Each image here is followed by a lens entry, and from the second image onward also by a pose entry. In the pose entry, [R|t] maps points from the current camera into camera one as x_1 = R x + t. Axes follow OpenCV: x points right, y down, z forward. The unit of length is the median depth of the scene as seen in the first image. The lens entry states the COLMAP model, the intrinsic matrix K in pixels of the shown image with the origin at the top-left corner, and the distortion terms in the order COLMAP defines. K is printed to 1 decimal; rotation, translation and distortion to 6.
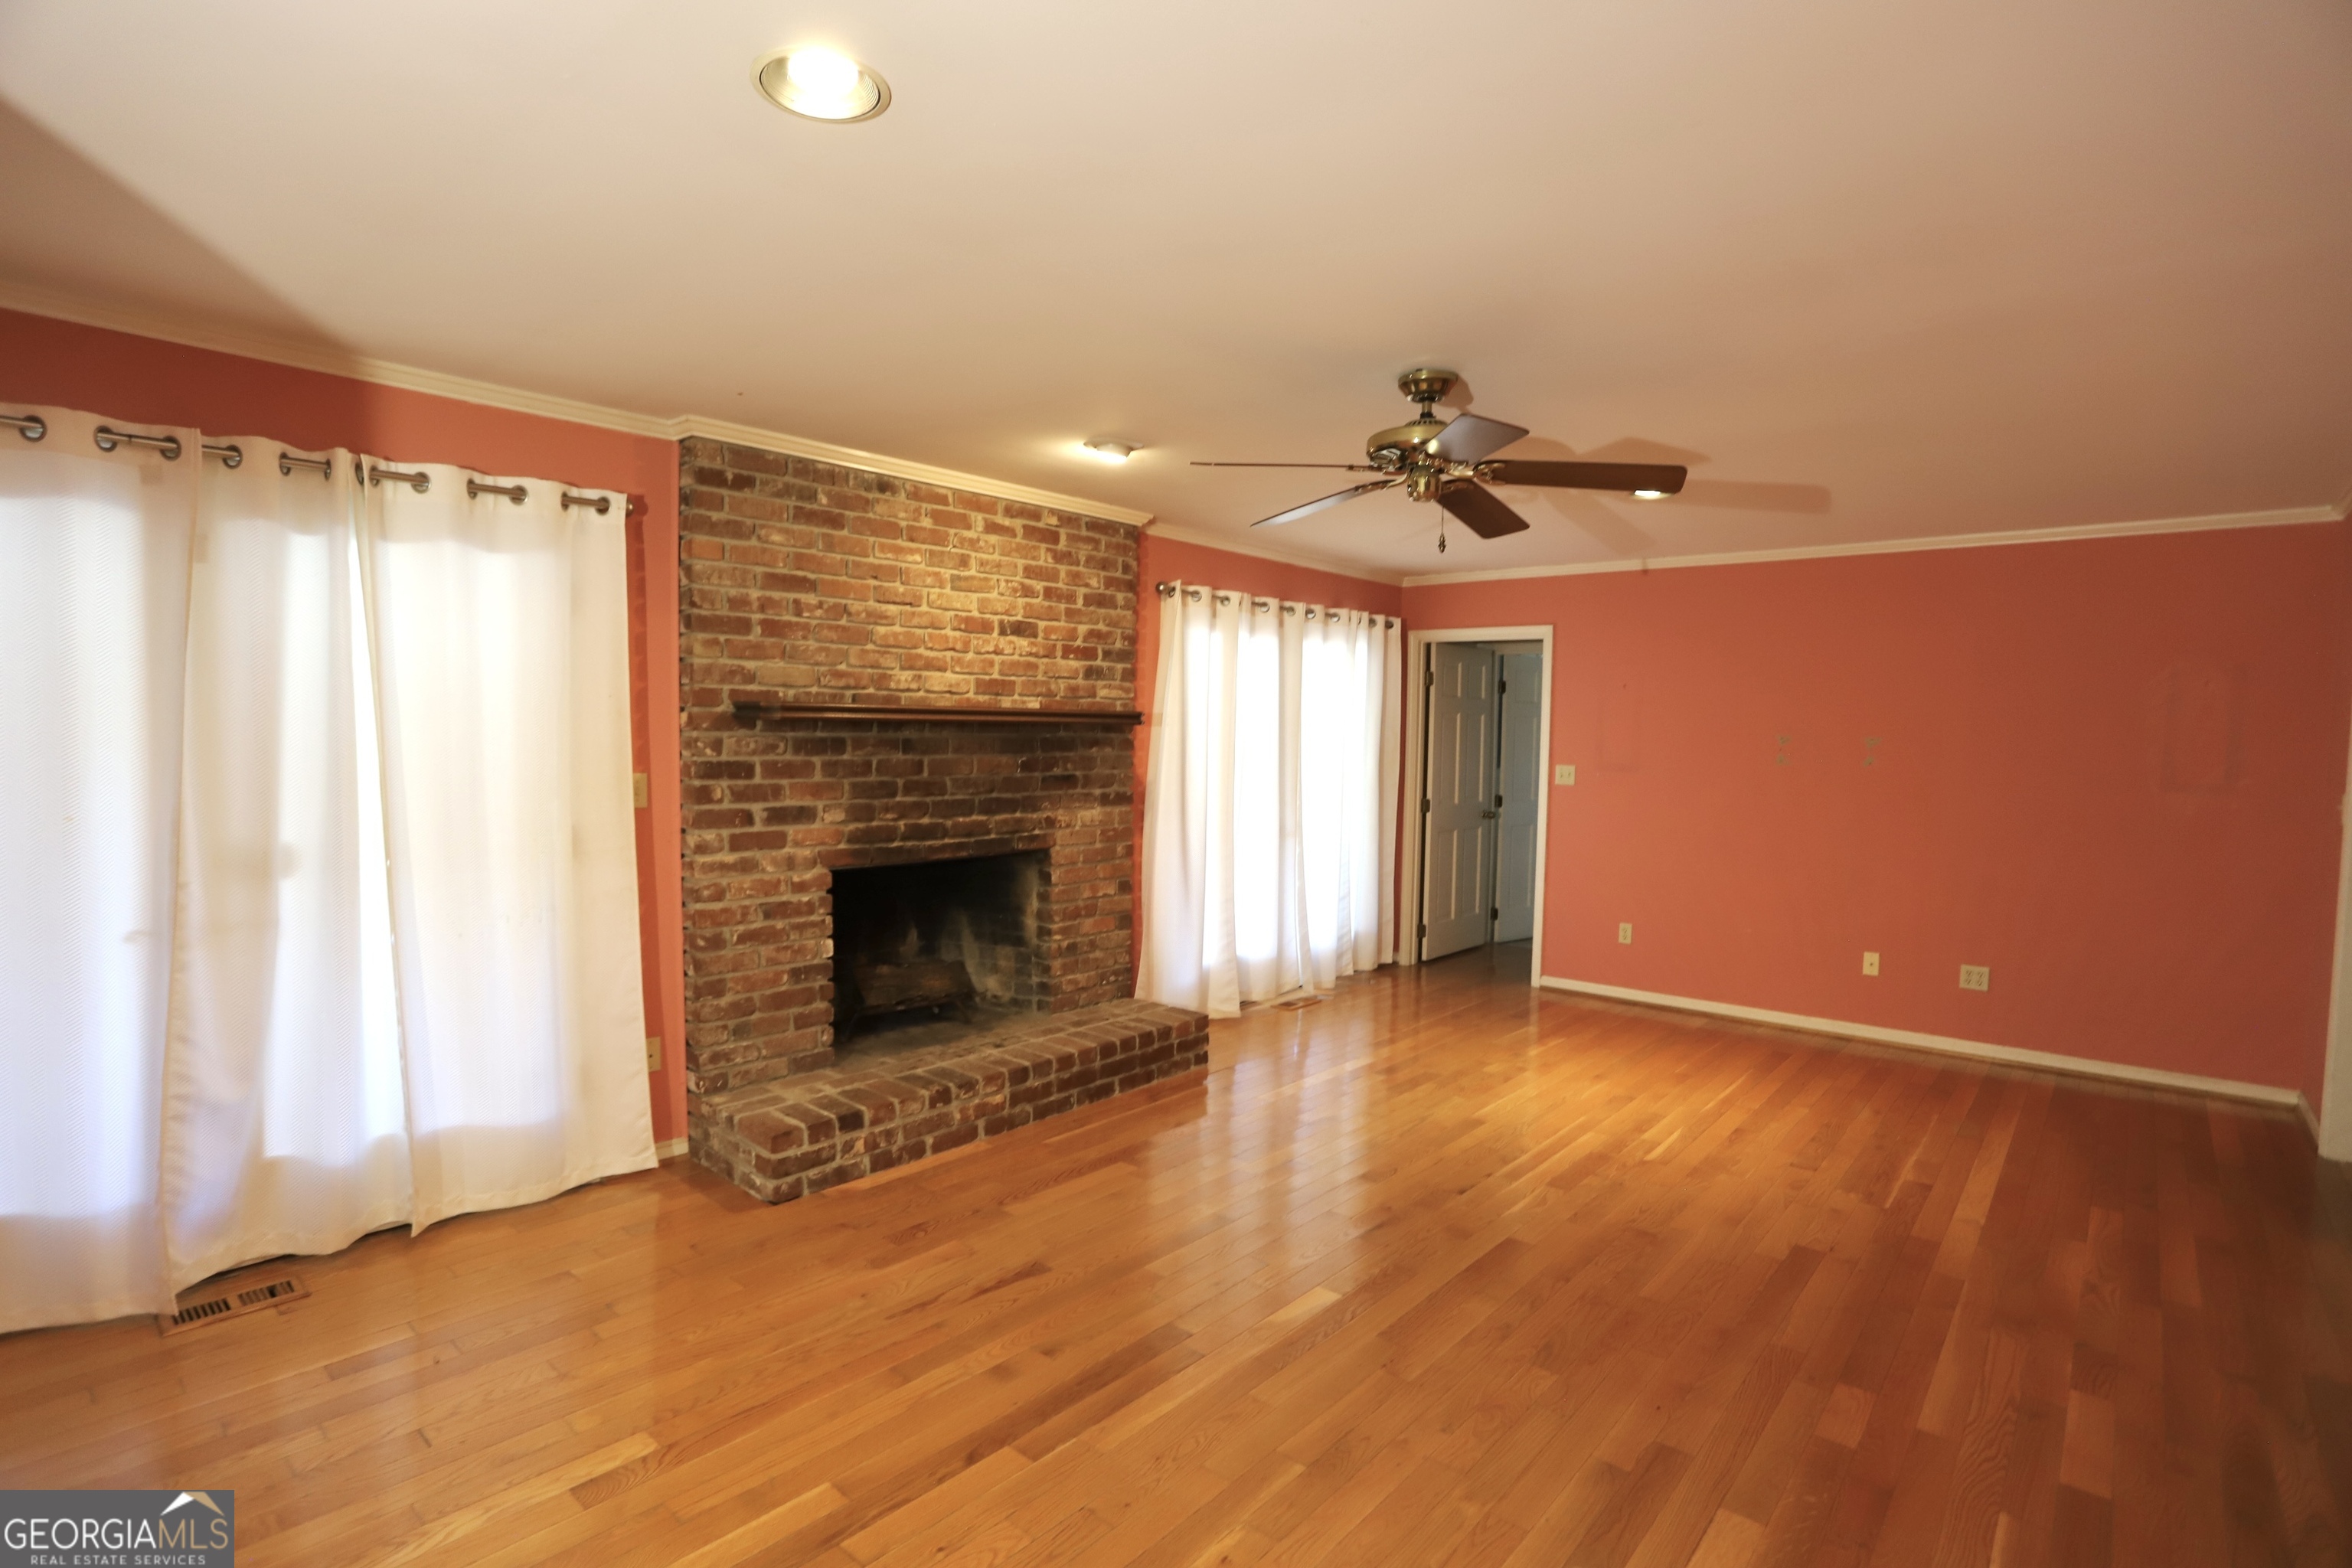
lens RADIAL K [[1147.3, 0, 1170.4], [0, 1147.3, 772.4], [0, 0, 1]] dist [-0.047241, 0.016119]
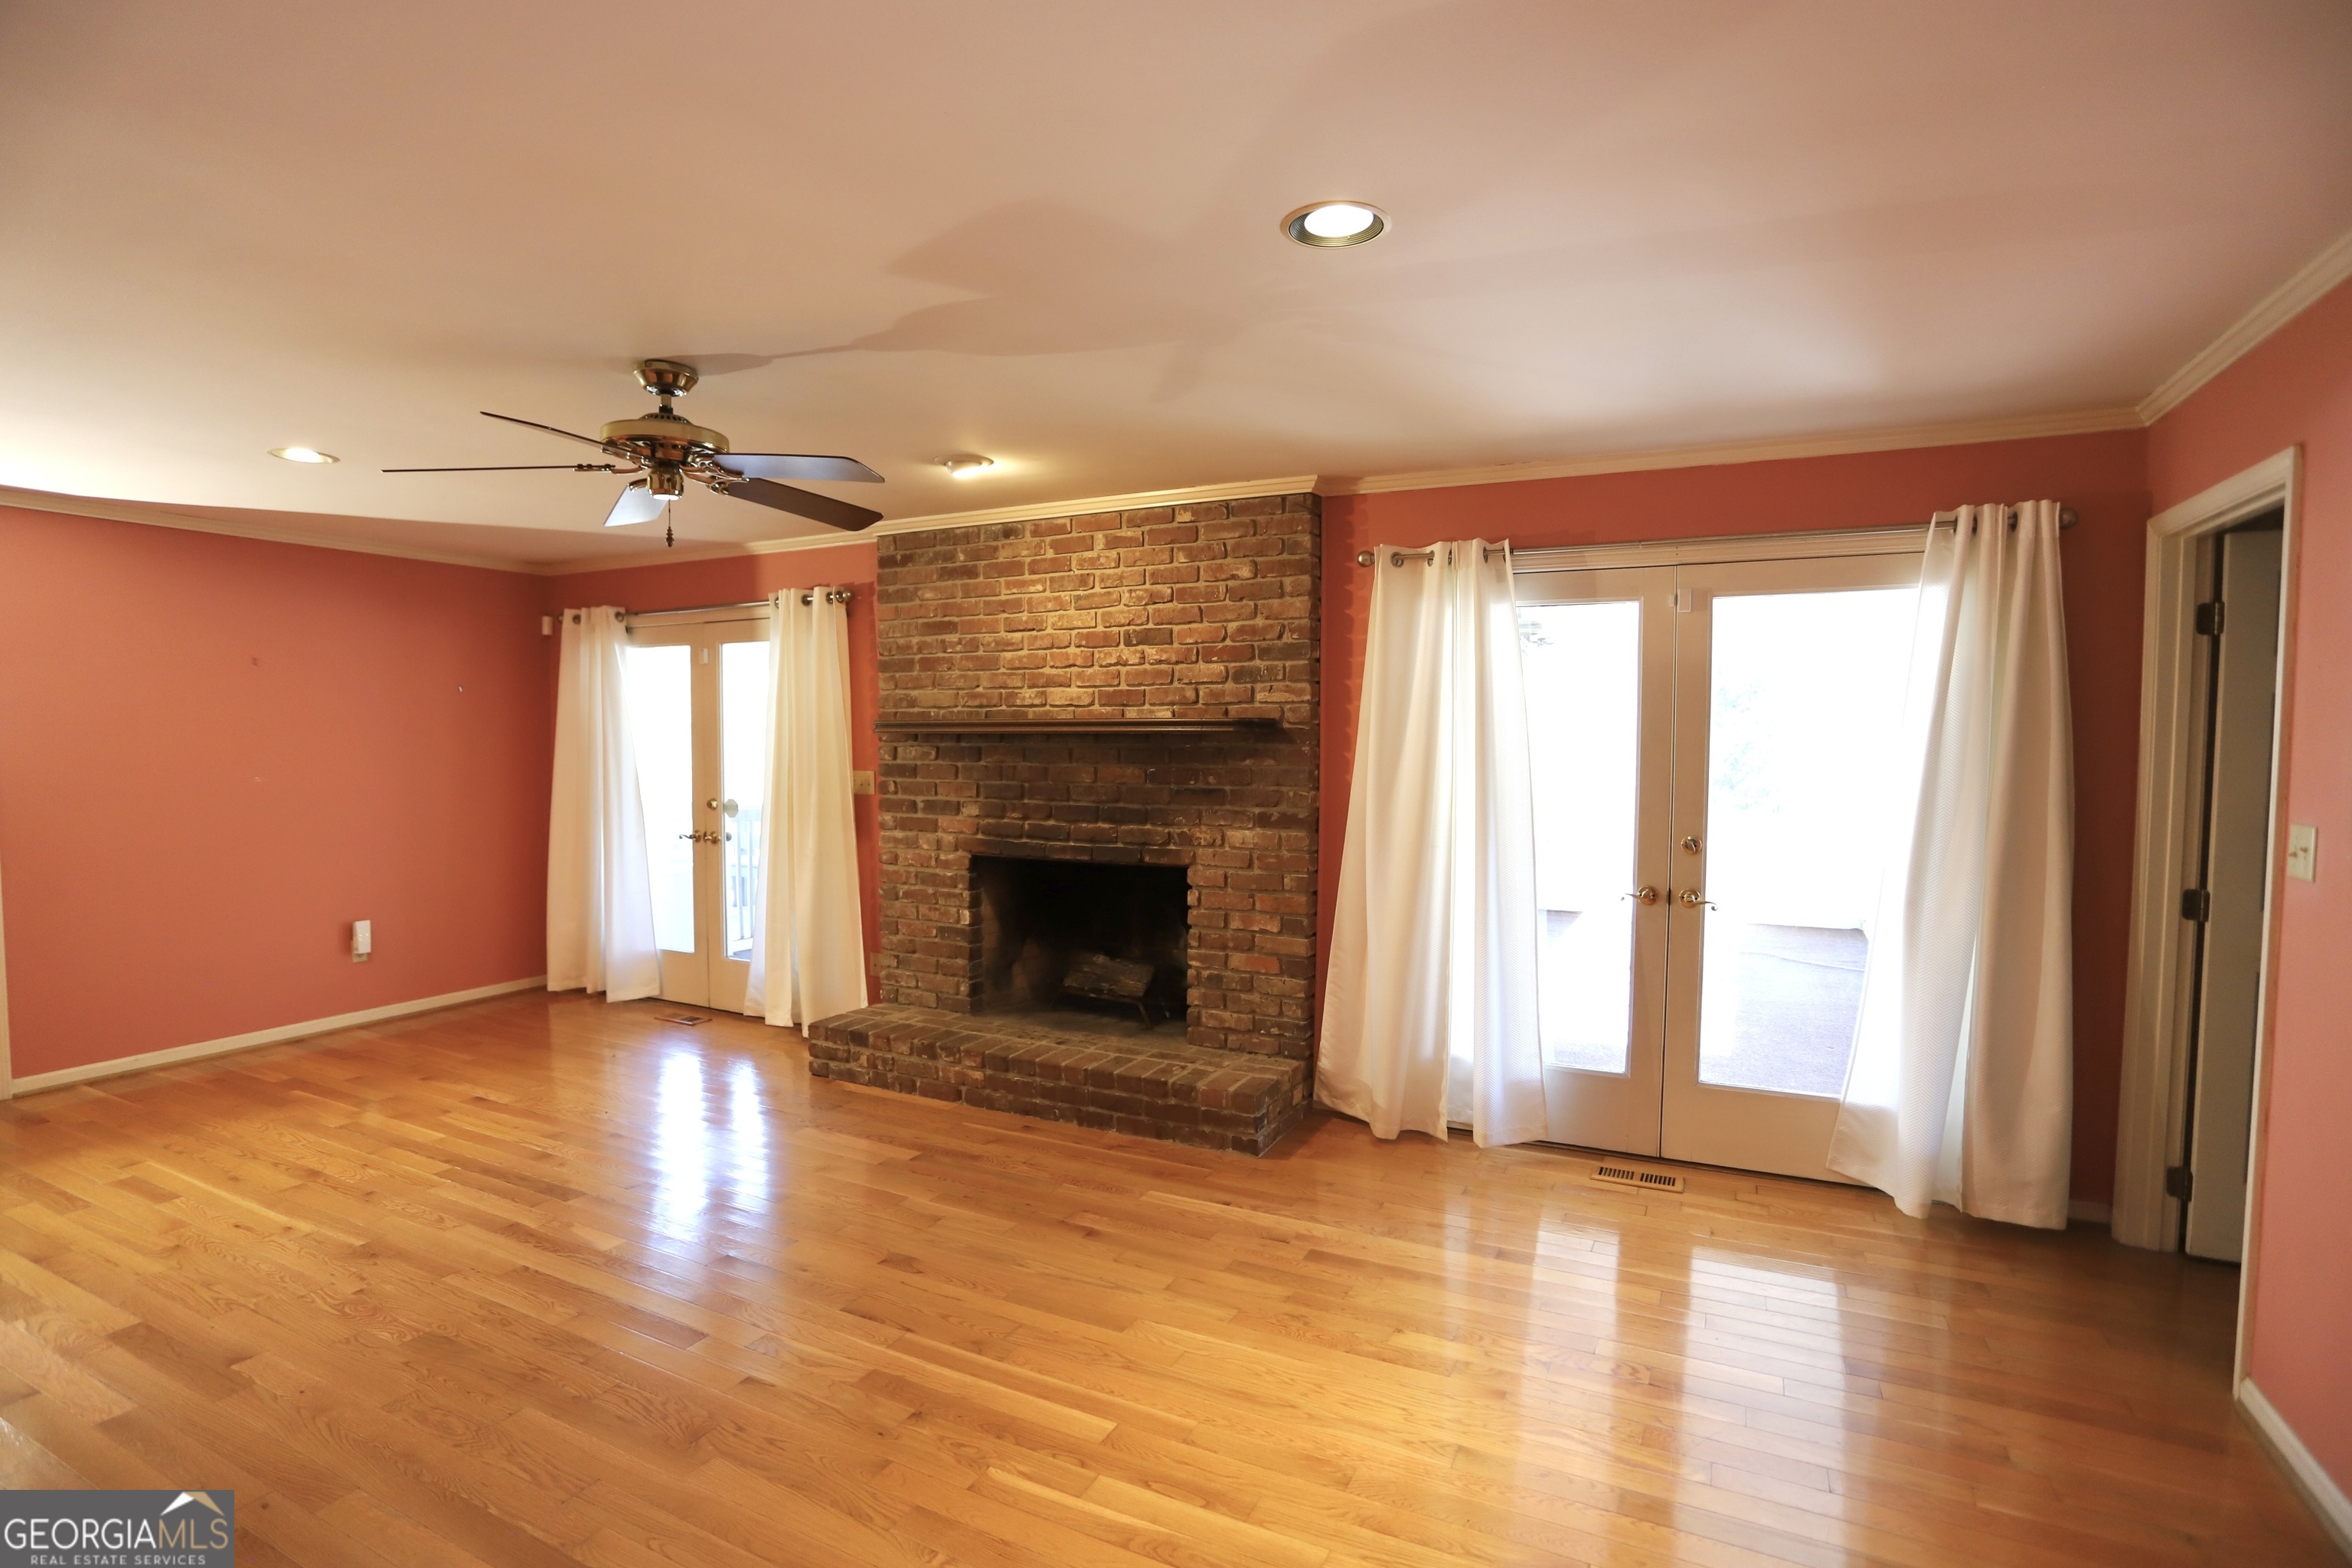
lens RADIAL K [[1147.3, 0, 1161.1], [0, 1147.3, 787.1], [0, 0, 1]] dist [-0.047241, 0.016119]
pose [[0.241408, 0.025921, -0.970078, 0.905572], [-0.038074, 0.999126, 0.017222, -0.015897], [0.969677, 0.032778, 0.242184, 0.852827]]
